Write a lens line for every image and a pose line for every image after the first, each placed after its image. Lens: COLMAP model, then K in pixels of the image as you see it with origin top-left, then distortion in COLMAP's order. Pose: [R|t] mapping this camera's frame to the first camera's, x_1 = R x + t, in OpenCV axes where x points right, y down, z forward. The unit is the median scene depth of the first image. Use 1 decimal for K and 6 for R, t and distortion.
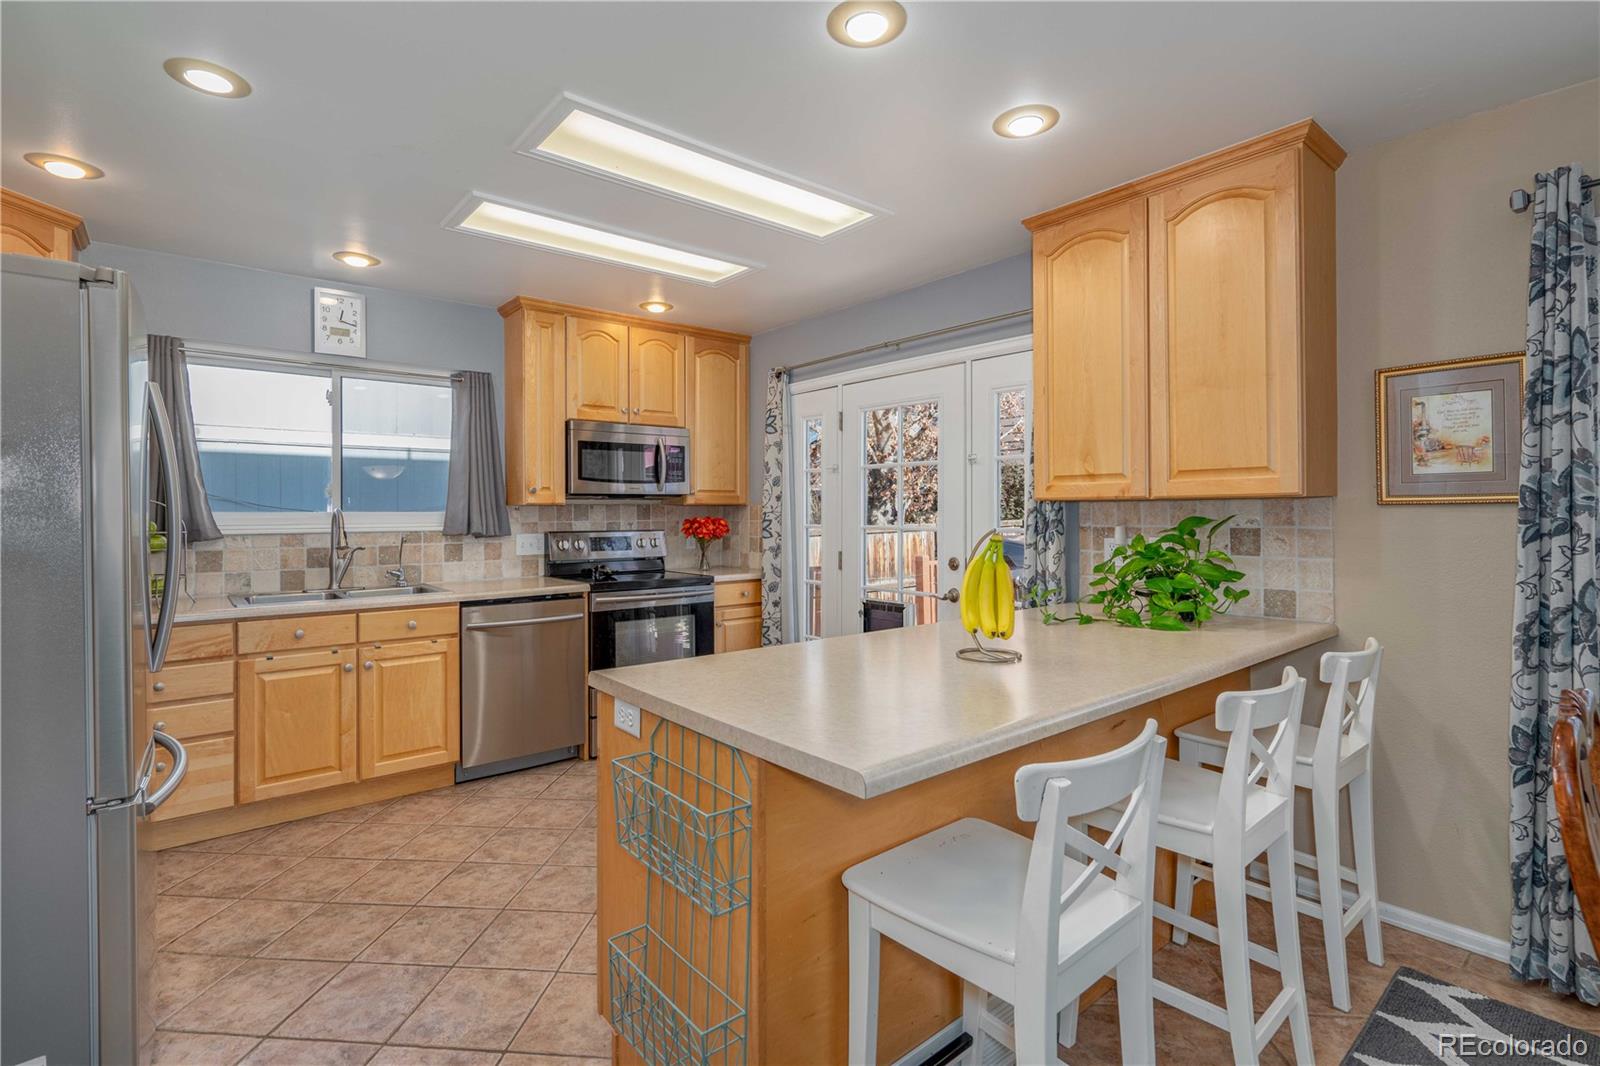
lens RADIAL K [[734.7, 0, 793.1], [0, 734.7, 516.2], [0, 0, 1]] dist [-0.009758, -0.000070]
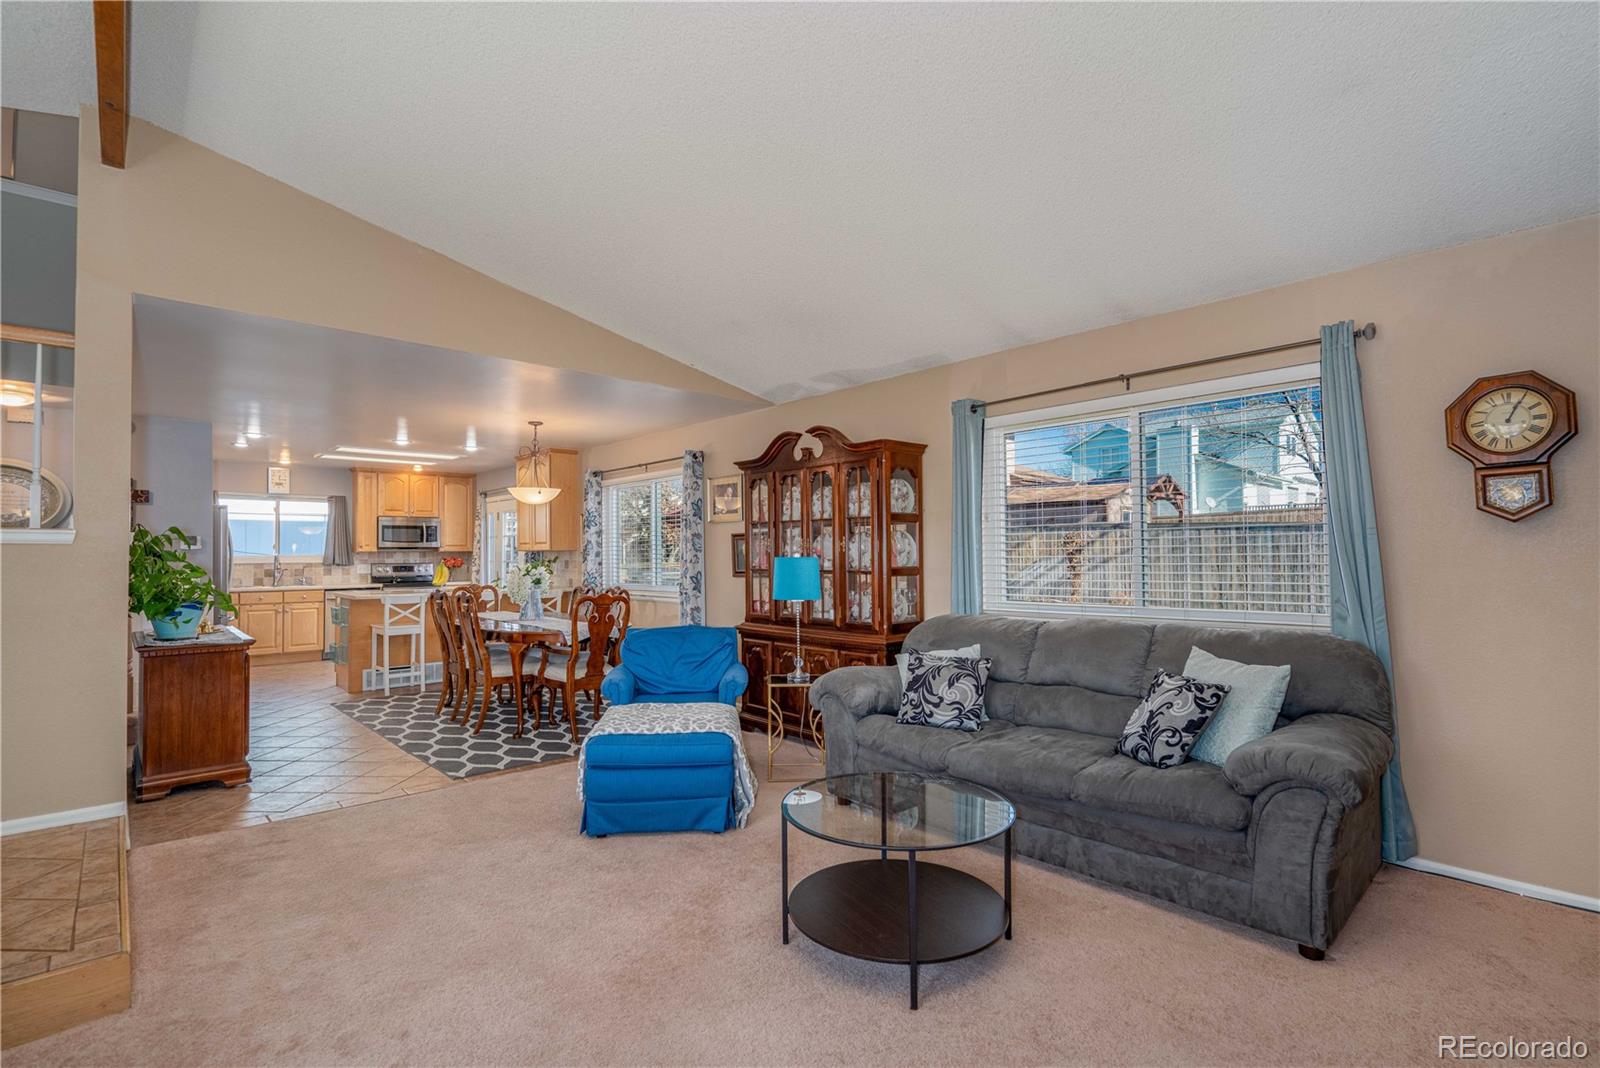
lens RADIAL K [[734.7, 0, 811.8], [0, 734.7, 532.4], [0, 0, 1]] dist [-0.009758, -0.000070]
pose [[0.997037, -0.002500, 0.076879, 1.769393], [0.005117, 0.999413, -0.033864, 0.017352], [-0.076750, 0.034157, 0.996465, -2.861020]]
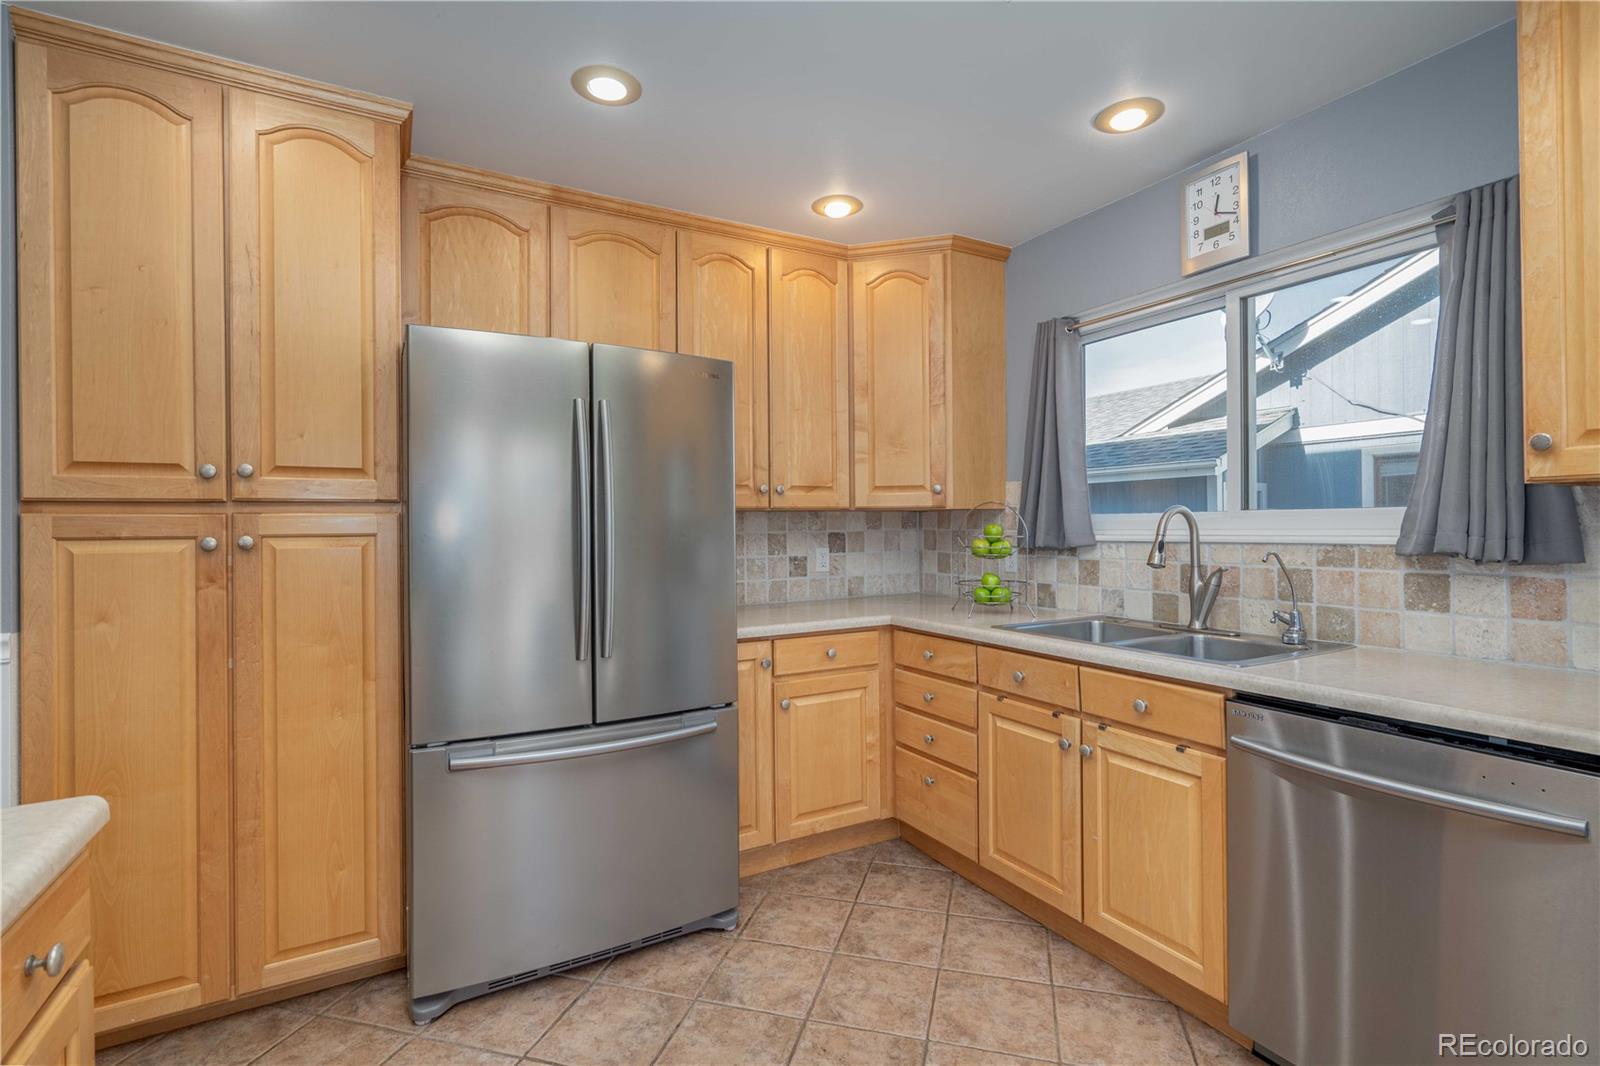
lens RADIAL K [[734.7, 0, 800.4], [0, 734.7, 524.7], [0, 0, 1]] dist [-0.009758, -0.000070]
pose [[-0.182552, 0.006412, -0.983175, 0.139593], [0.008727, 0.999950, 0.004901, 0.000496], [0.983158, -0.007685, -0.182599, 1.306615]]
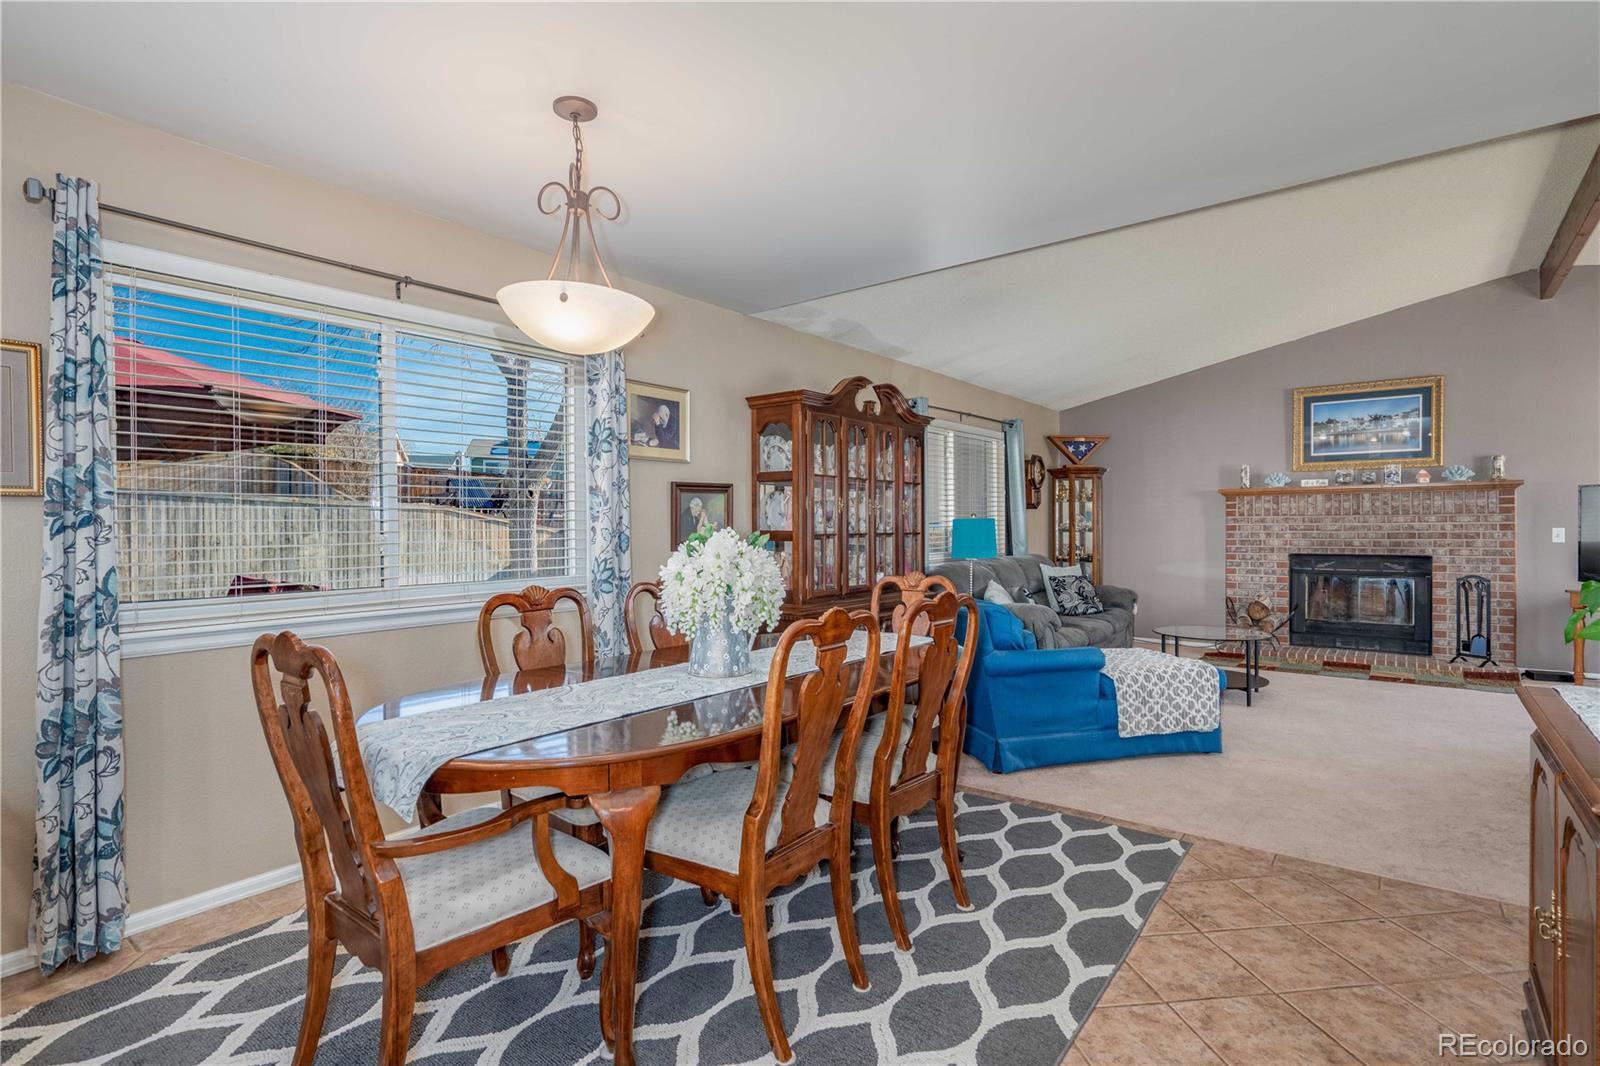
lens RADIAL K [[734.7, 0, 805.6], [0, 734.7, 539.2], [0, 0, 1]] dist [-0.009758, -0.000070]
pose [[-0.212708, -0.016630, 0.976974, -0.196549], [0.008936, 0.999780, 0.018964, 0.031673], [-0.977075, 0.012764, -0.212513, 0.191225]]
